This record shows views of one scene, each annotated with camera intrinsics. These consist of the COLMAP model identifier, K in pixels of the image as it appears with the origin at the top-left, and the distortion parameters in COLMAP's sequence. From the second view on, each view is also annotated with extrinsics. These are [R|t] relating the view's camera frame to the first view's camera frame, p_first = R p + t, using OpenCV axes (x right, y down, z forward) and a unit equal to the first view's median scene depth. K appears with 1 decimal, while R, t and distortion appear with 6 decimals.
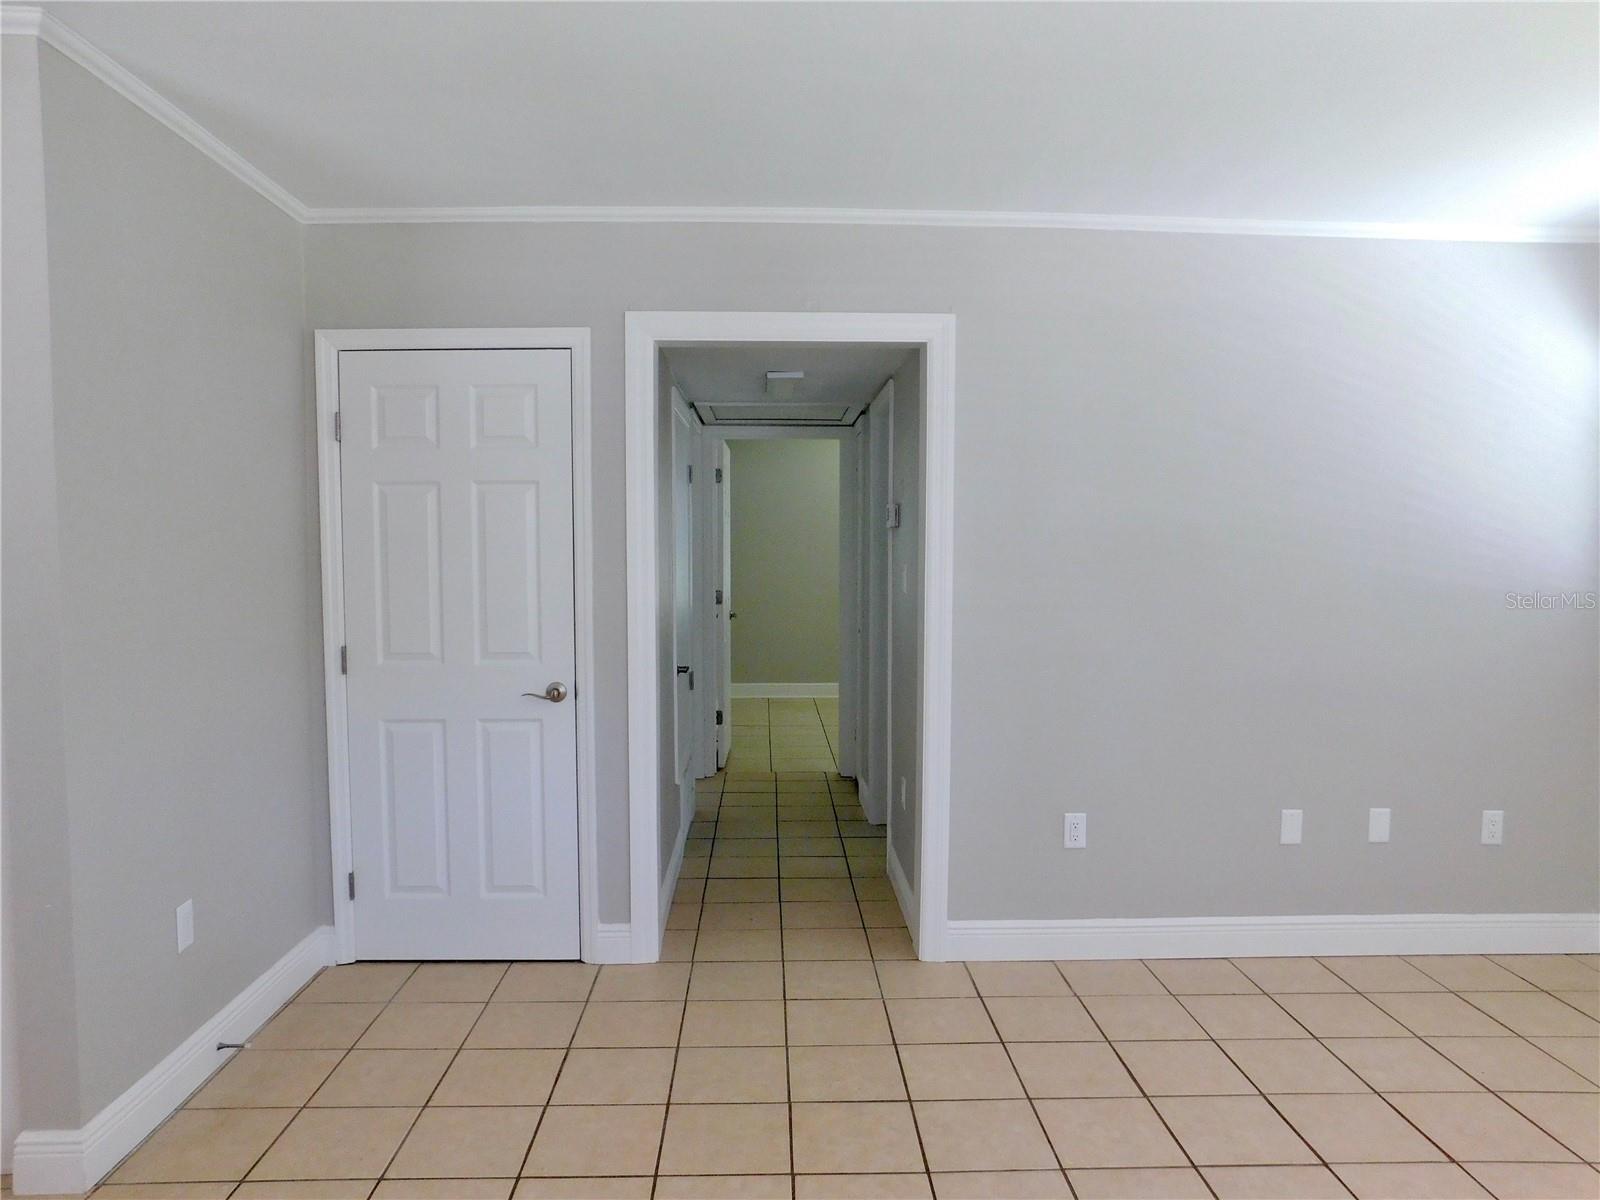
lens RADIAL K [[1058.1, 0, 800.7], [0, 1058.1, 604.9], [0, 0, 1]] dist [-0.078712, 0.066081]
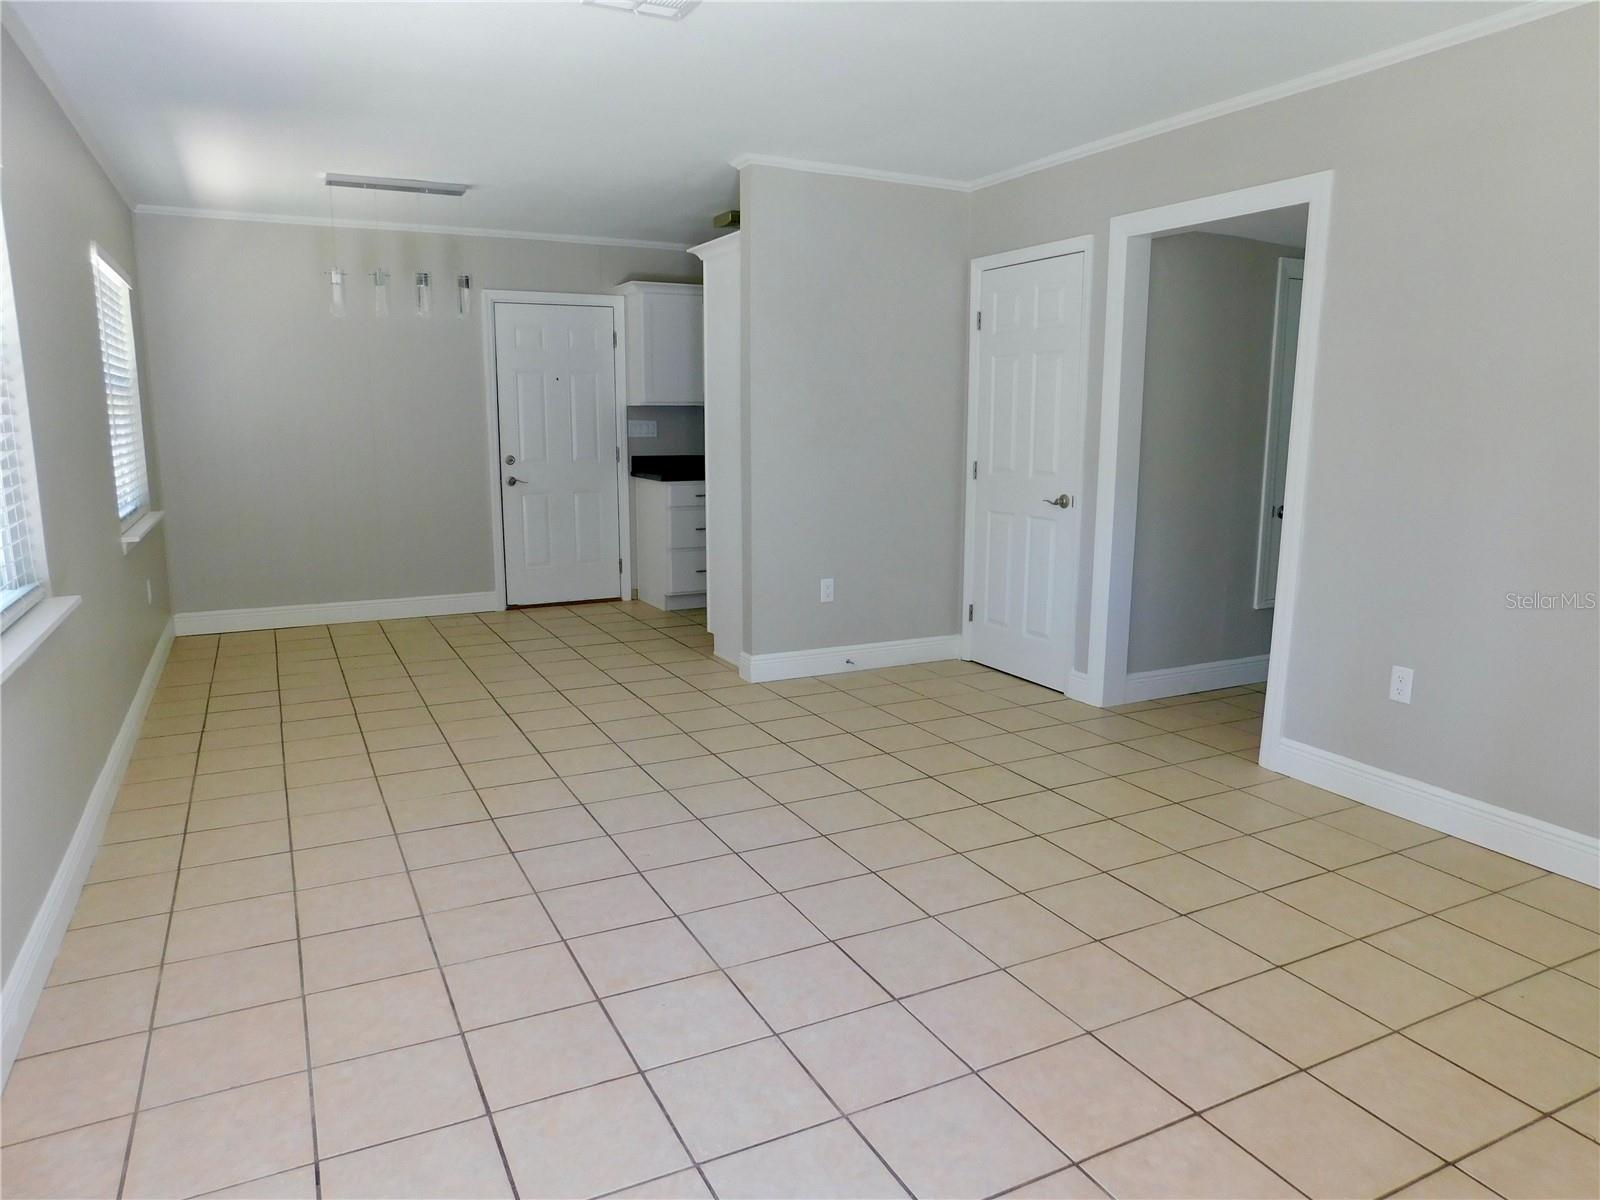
lens RADIAL K [[1058.1, 0, 800.7], [0, 1058.1, 604.9], [0, 0, 1]] dist [-0.078712, 0.066081]
pose [[0.425364, 0.163699, -0.890094, 0.910299], [-0.060214, 0.986445, 0.152643, 0.026221], [0.903017, -0.011332, 0.429455, 0.069777]]
